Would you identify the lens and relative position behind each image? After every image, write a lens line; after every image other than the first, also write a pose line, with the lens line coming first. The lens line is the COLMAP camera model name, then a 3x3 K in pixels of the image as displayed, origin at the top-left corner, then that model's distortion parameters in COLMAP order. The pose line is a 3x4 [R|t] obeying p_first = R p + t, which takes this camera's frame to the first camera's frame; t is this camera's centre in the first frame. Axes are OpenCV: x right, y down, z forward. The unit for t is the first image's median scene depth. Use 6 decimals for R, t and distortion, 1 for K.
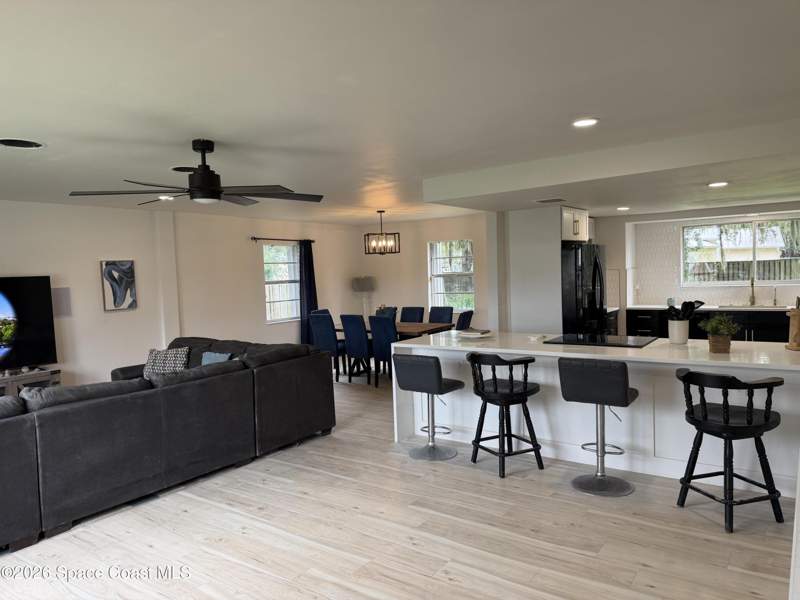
lens RADIAL K [[557.4, 0, 403.8], [0, 557.4, 299.3], [0, 0, 1]] dist [0.013488, -0.051109]
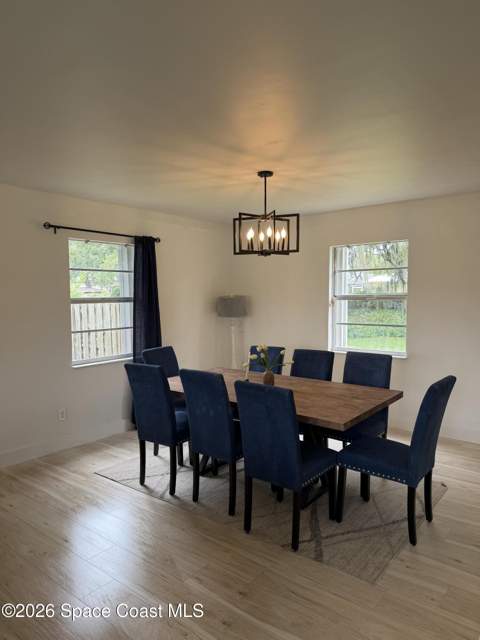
lens RADIAL K [[445.9, 0, 238.0], [0, 445.9, 324.8], [0, 0, 1]] dist [0.013488, -0.051109]
pose [[0.996982, 0.033803, -0.069893, -0.032110], [-0.032196, 0.999194, 0.023990, -0.022385], [0.070648, -0.021667, 0.997266, 0.561886]]
